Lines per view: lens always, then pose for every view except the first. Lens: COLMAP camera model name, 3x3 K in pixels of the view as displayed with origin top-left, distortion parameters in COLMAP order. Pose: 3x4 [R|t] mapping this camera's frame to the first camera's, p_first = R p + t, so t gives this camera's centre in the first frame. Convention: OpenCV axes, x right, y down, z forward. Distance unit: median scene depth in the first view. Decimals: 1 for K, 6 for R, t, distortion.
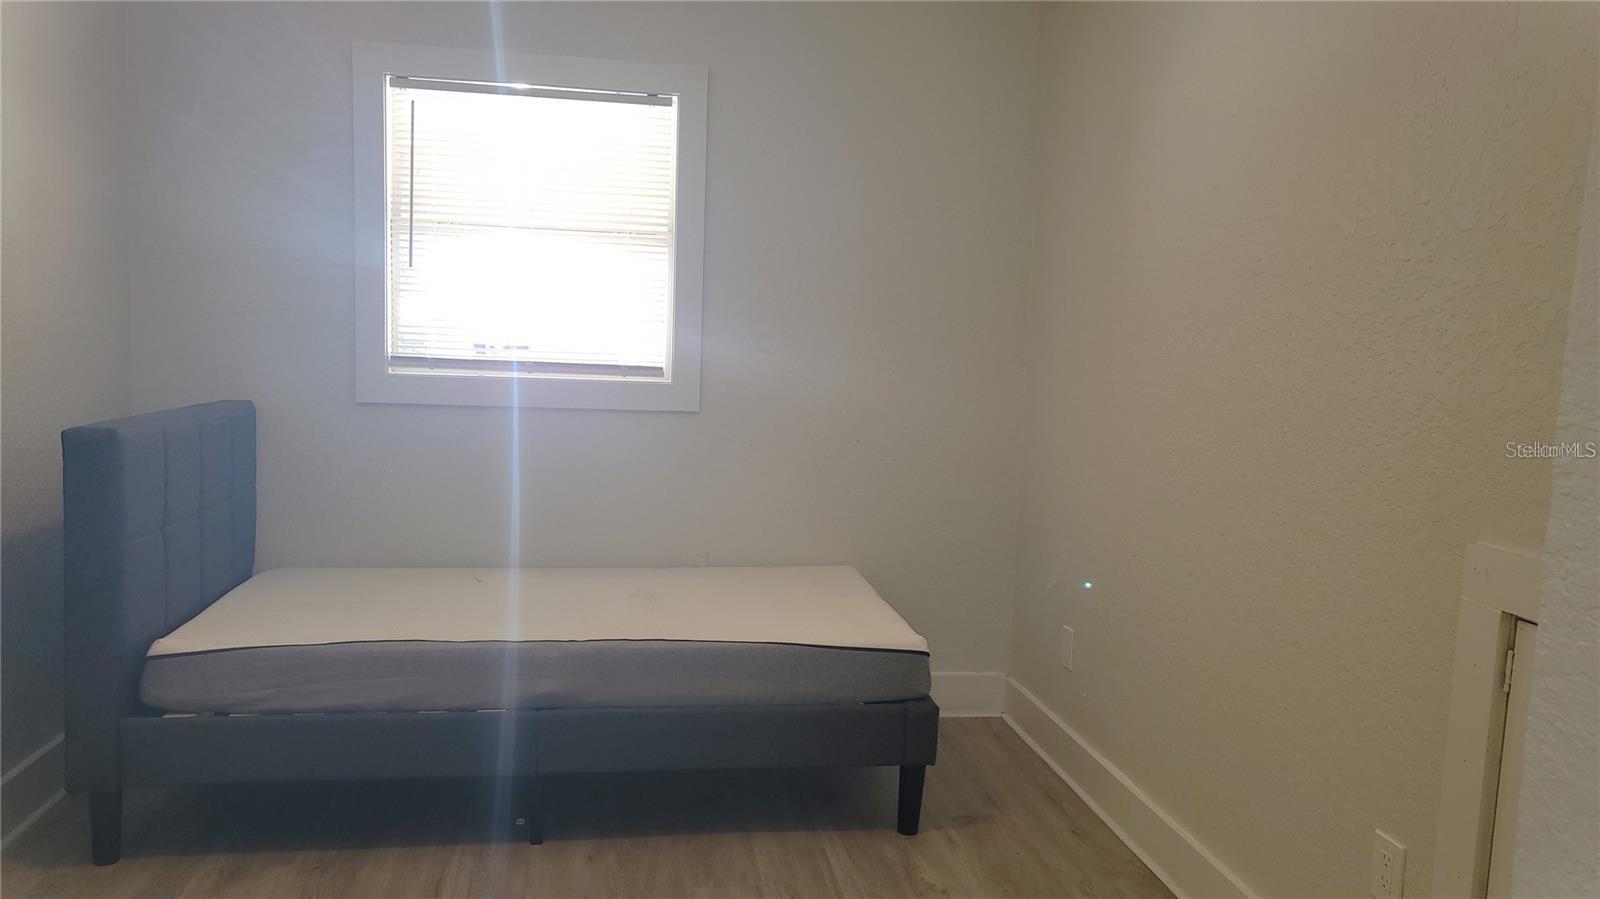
lens RADIAL K [[1227.9, 0, 798.1], [0, 1227.9, 448.0], [0, 0, 1]] dist [0.034763, 0.002219]
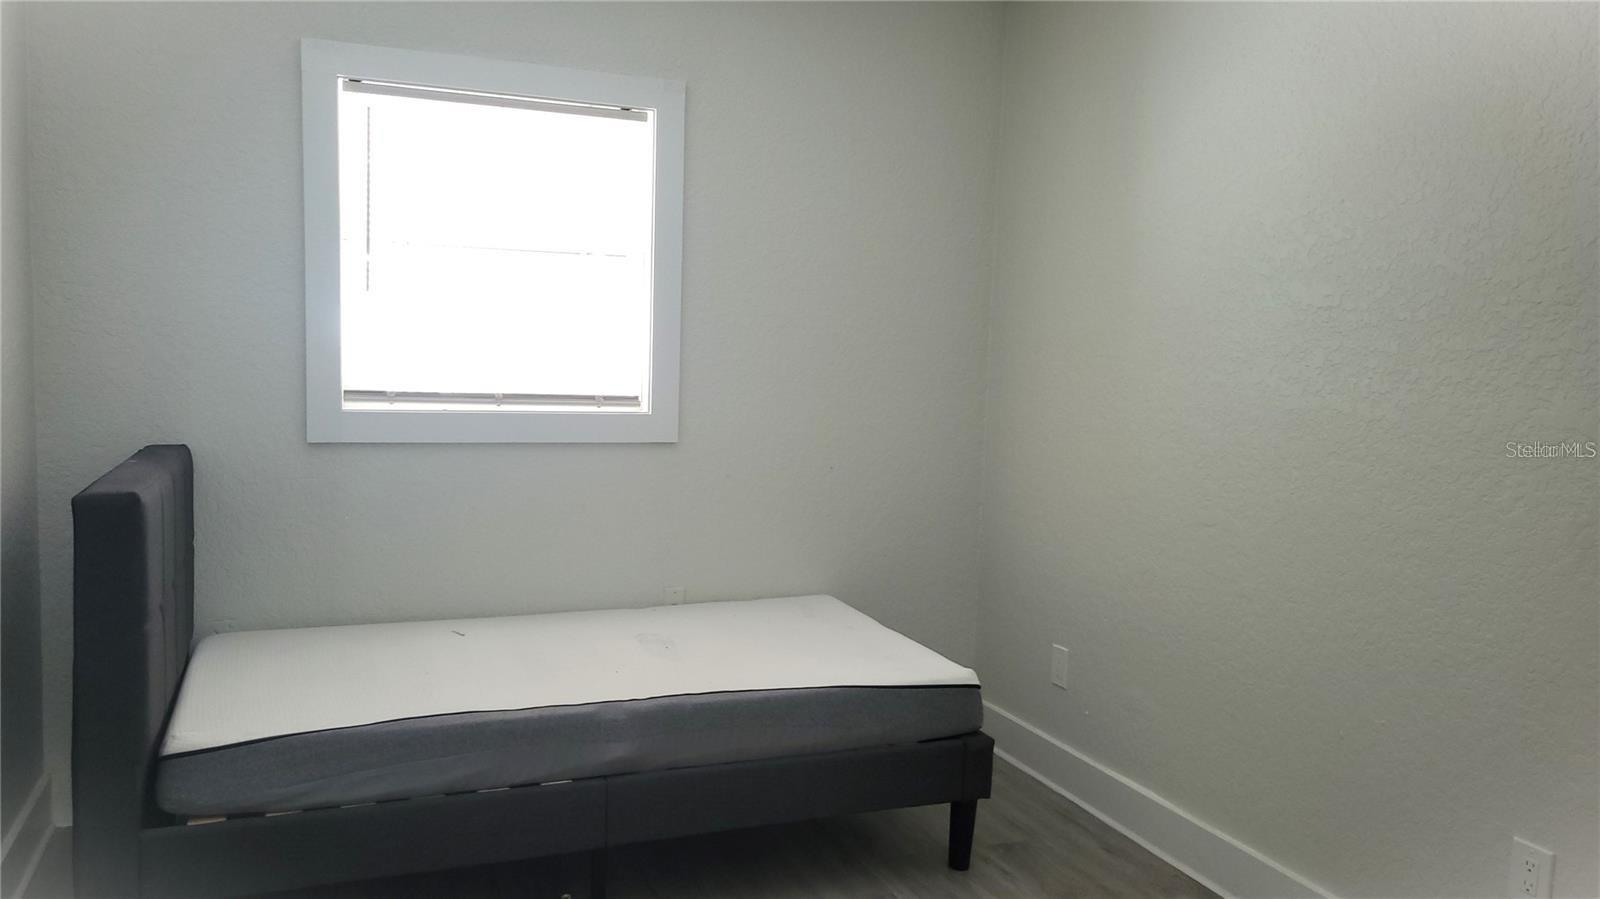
lens RADIAL K [[1227.9, 0, 798.3], [0, 1227.9, 450.6], [0, 0, 1]] dist [0.034763, 0.002219]
pose [[0.976362, -0.026789, 0.214477, -0.247881], [0.026610, 0.999639, 0.003724, -0.030859], [-0.214499, 0.002071, 0.976722, 0.061735]]
